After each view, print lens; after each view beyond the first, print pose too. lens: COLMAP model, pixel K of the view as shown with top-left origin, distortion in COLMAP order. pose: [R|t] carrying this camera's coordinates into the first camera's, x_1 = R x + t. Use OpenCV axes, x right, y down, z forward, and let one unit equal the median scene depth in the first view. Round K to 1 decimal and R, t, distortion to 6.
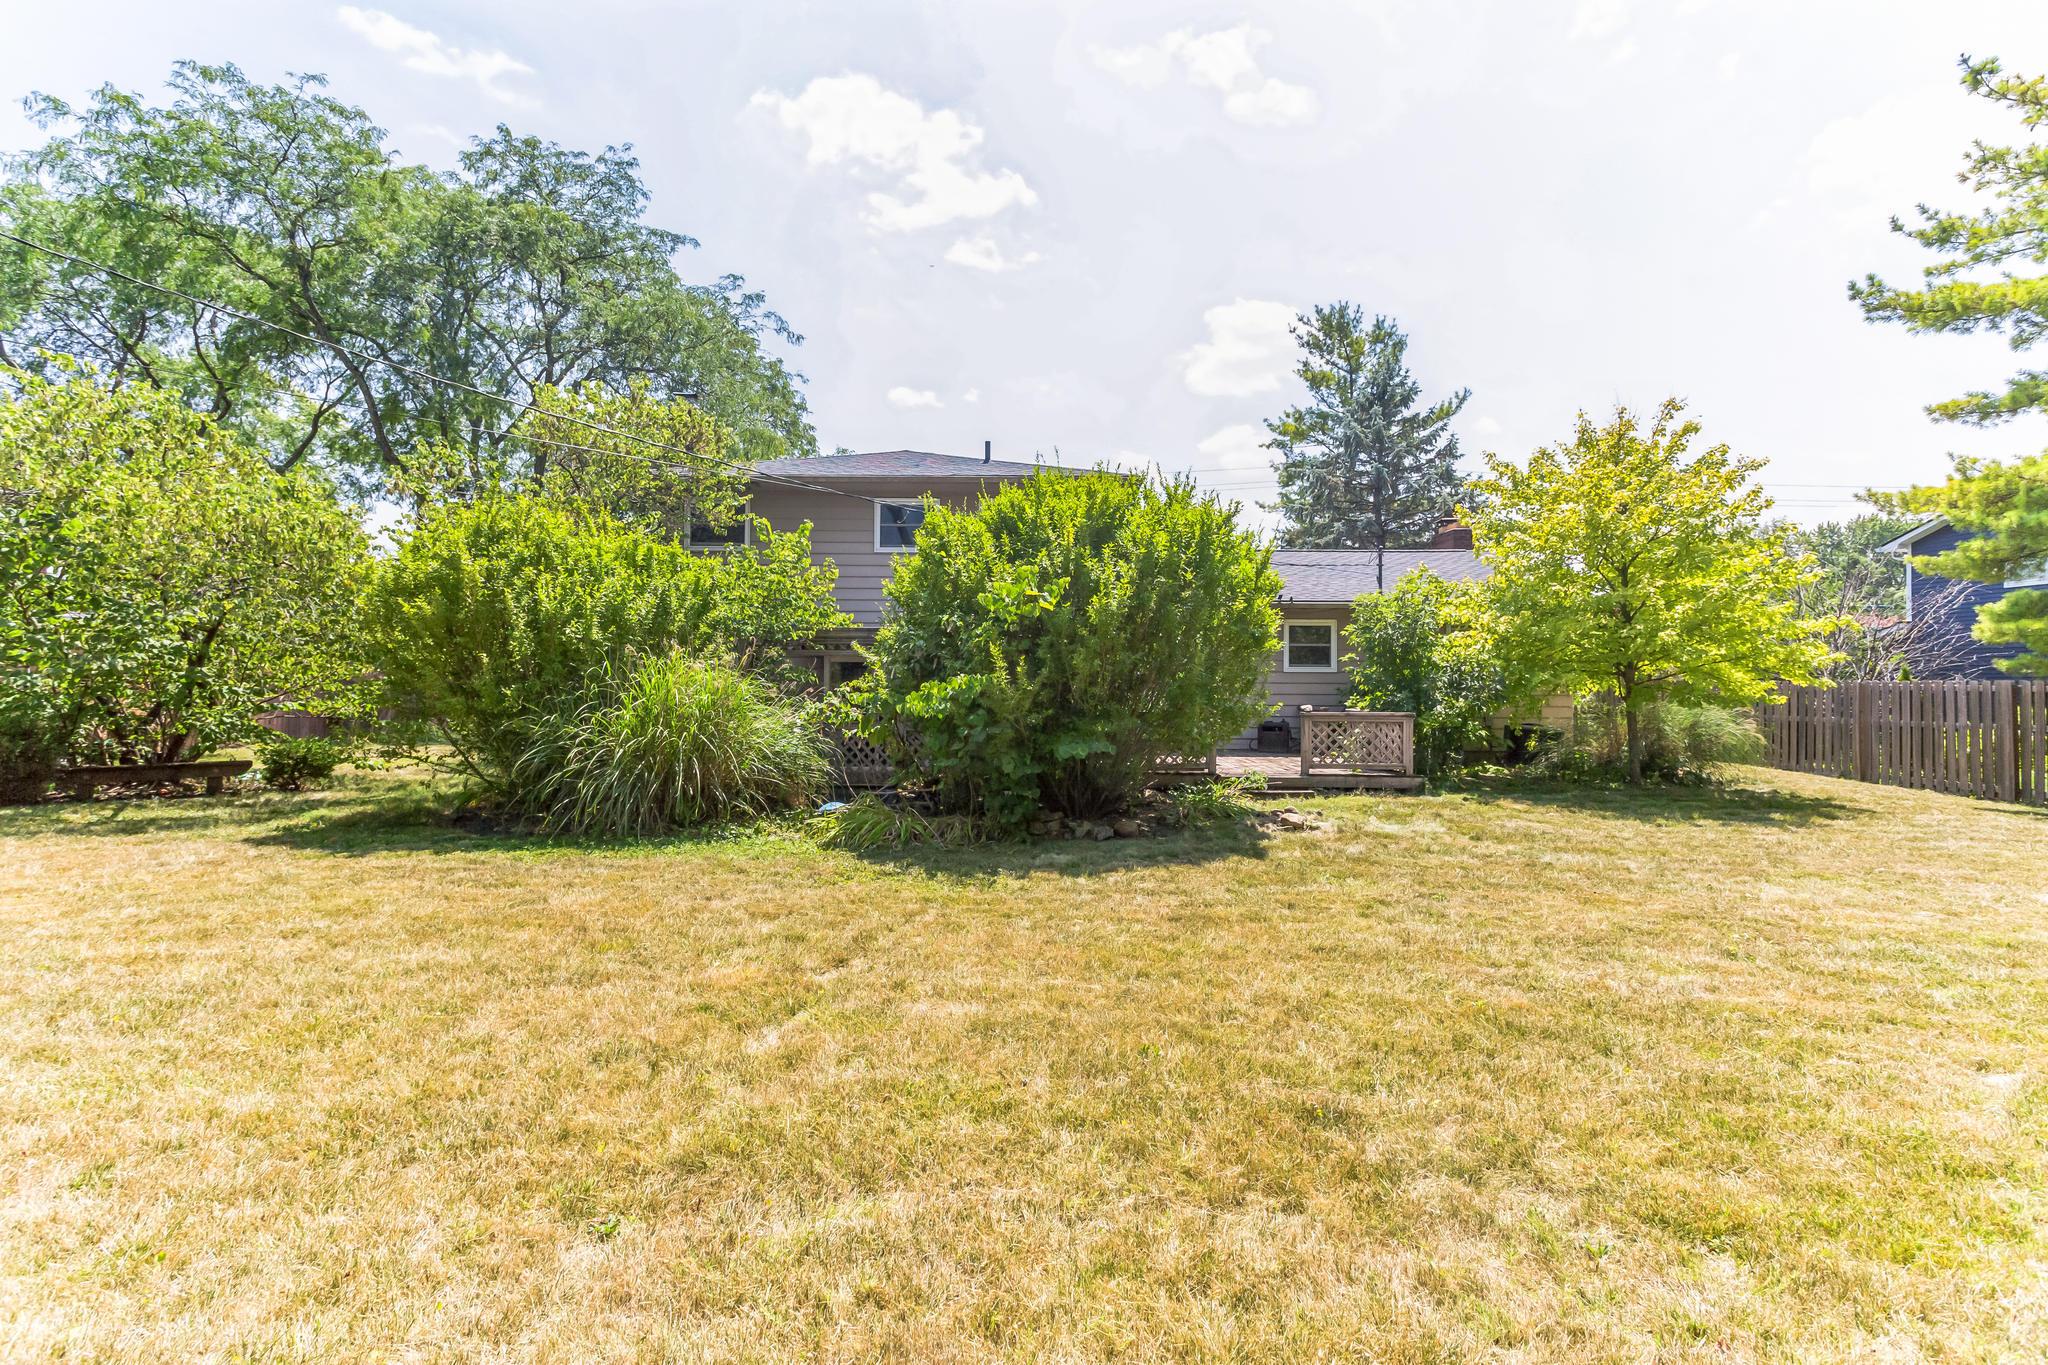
lens RADIAL K [[1007.8, 0, 1023.9], [0, 1007.8, 720.7], [0, 0, 1]] dist [0.000231, 0.001634]
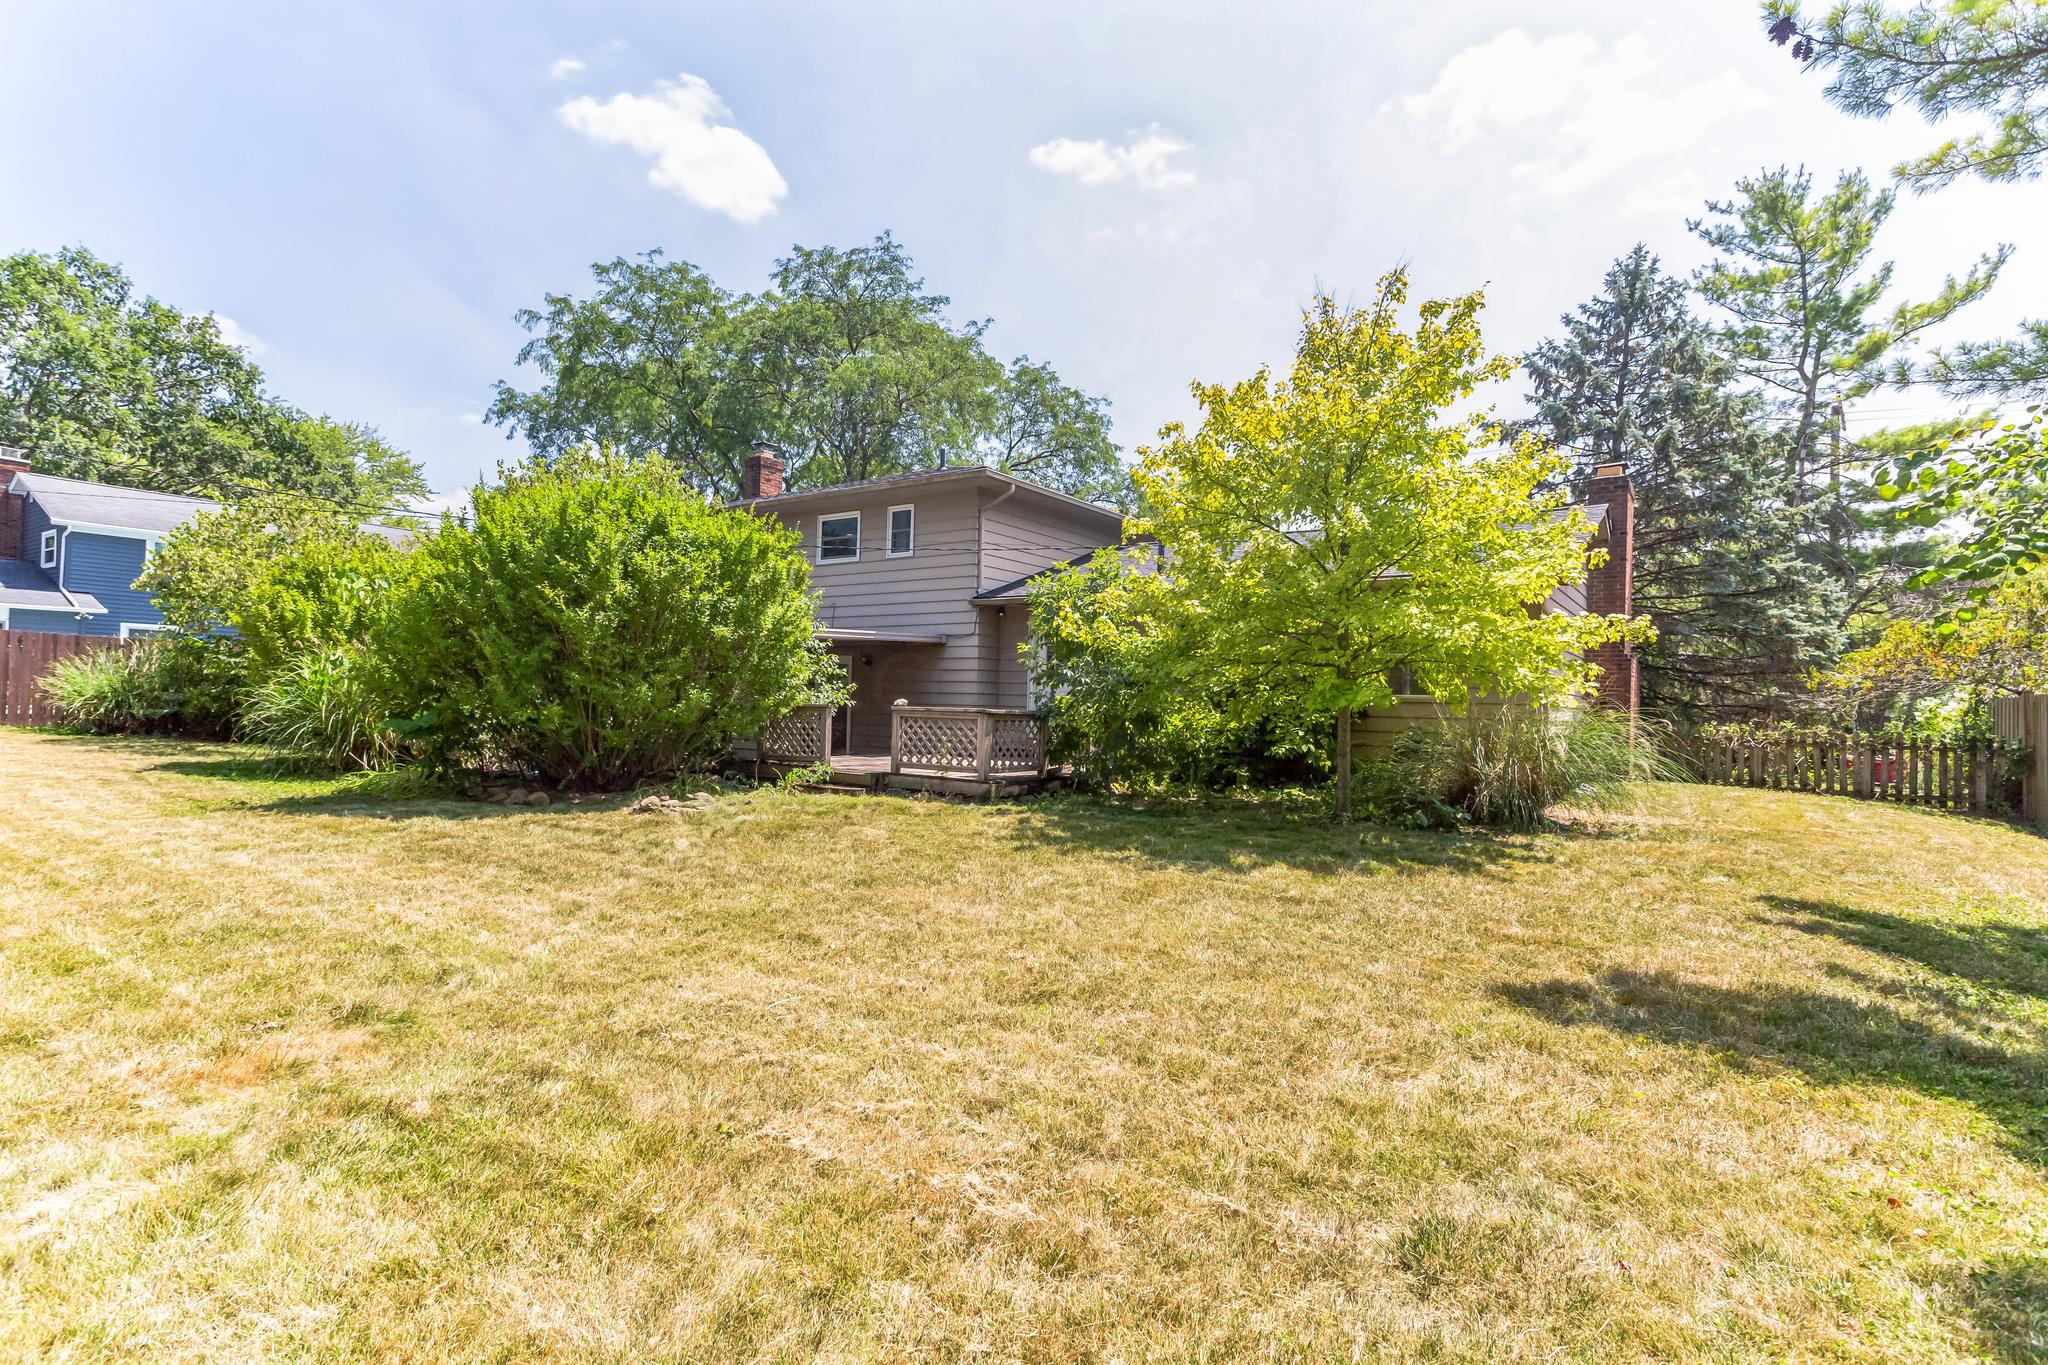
lens RADIAL K [[1007.8, 0, 1023.9], [0, 1007.8, 720.7], [0, 0, 1]] dist [0.000231, 0.001634]
pose [[0.813858, 0.019155, -0.580748, 0.524475], [-0.028755, 0.999560, -0.007327, 0.004609], [0.580352, 0.022663, 0.814050, 0.174971]]
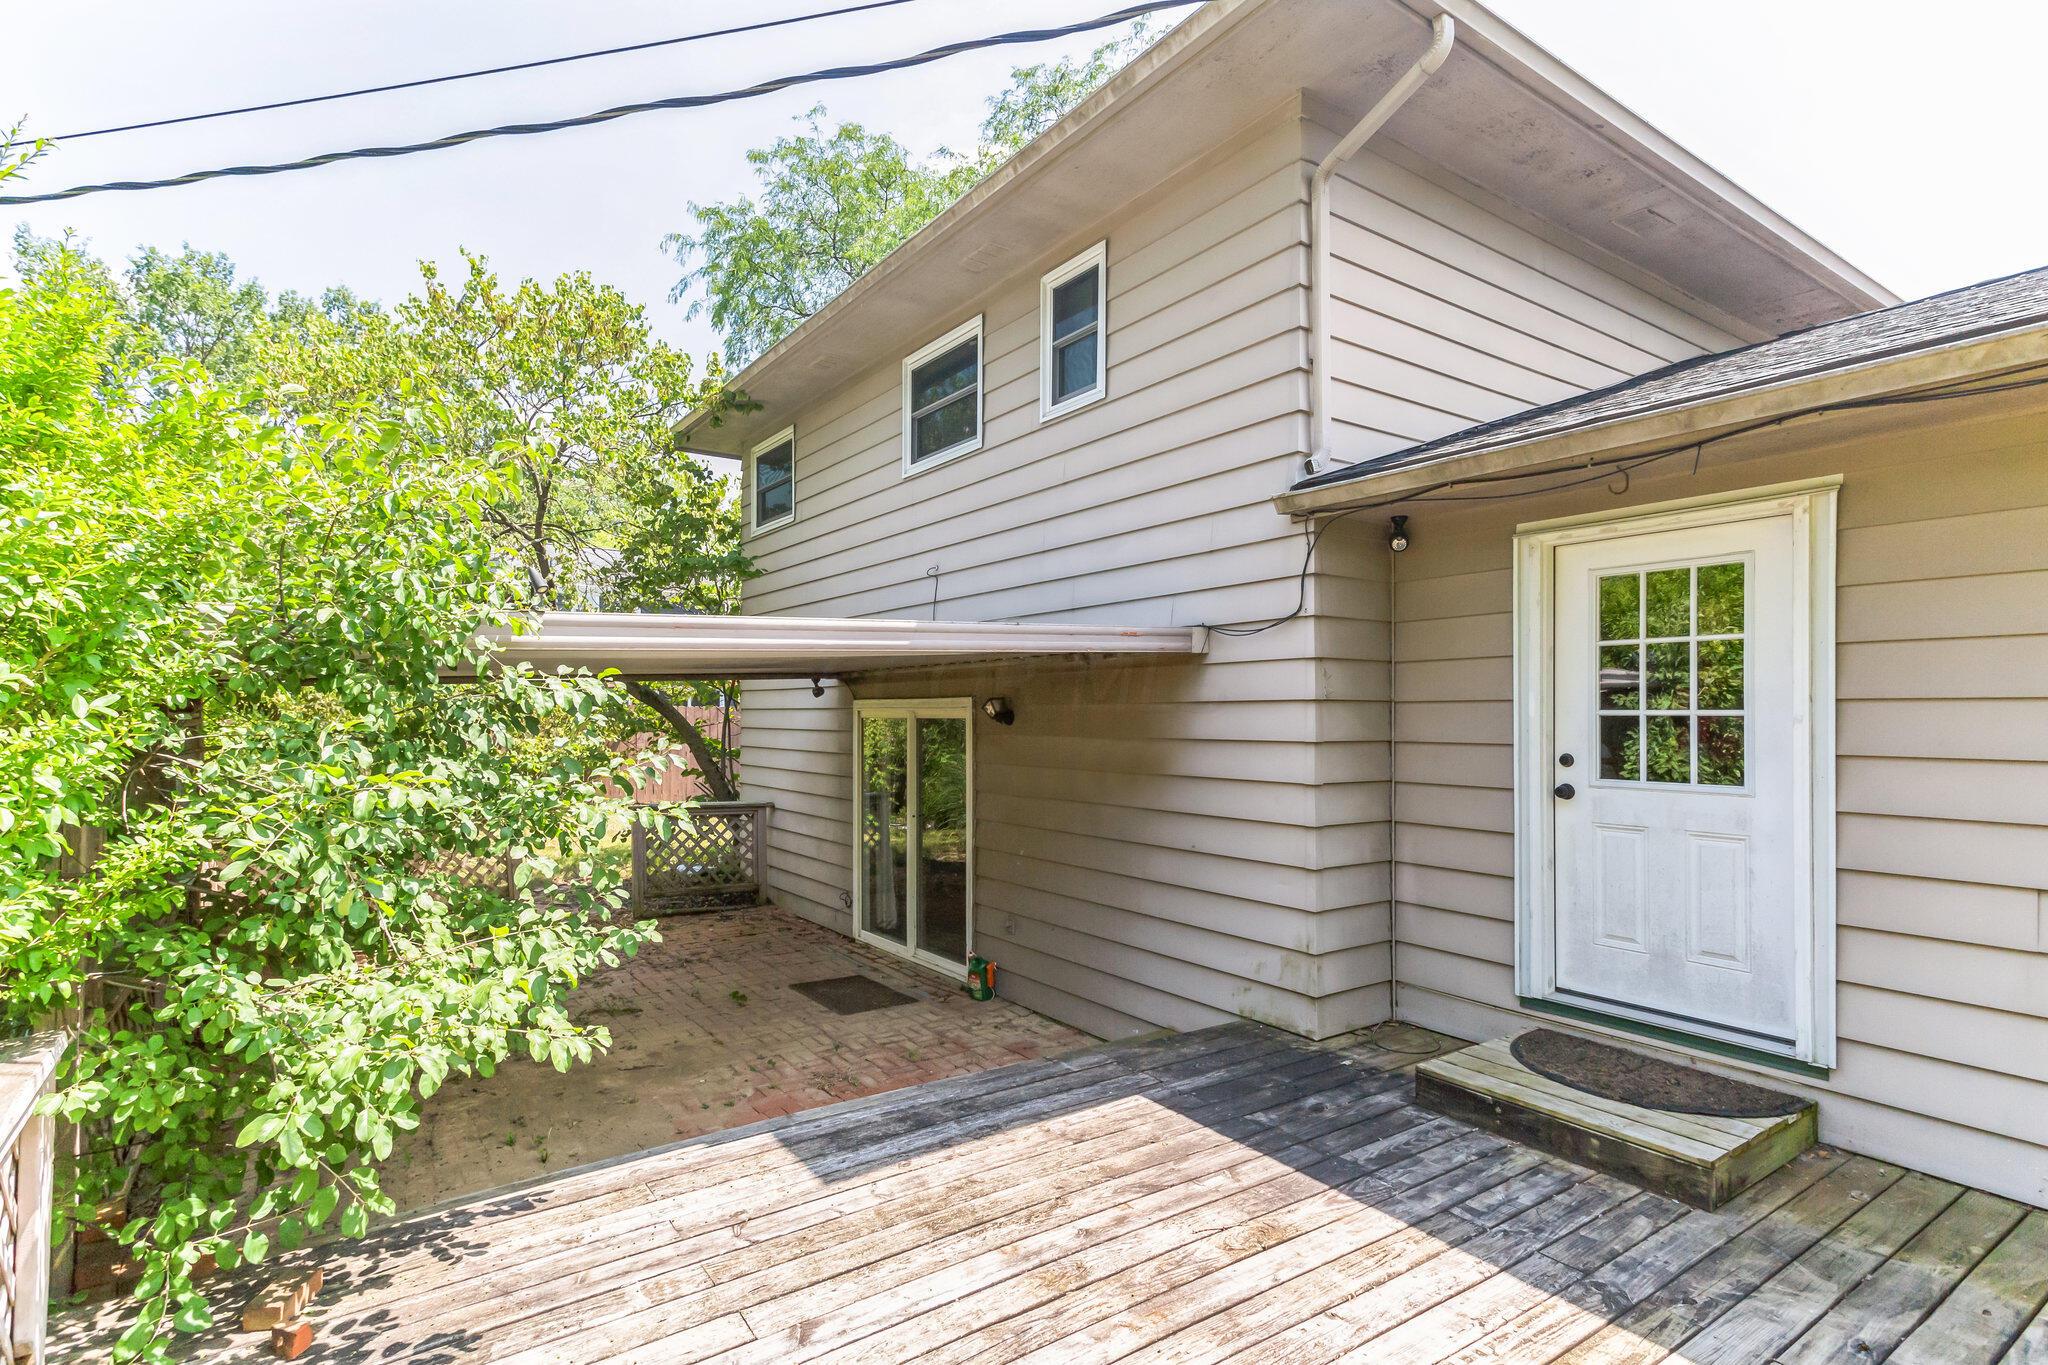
lens RADIAL K [[1007.8, 0, 1023.9], [0, 1007.8, 720.7], [0, 0, 1]] dist [0.000231, 0.001634]
pose [[0.586575, -0.006777, -0.809867, 0.188675], [-0.015396, 0.999691, -0.019517, -0.038207], [0.809749, 0.023917, 0.586289, 0.599933]]
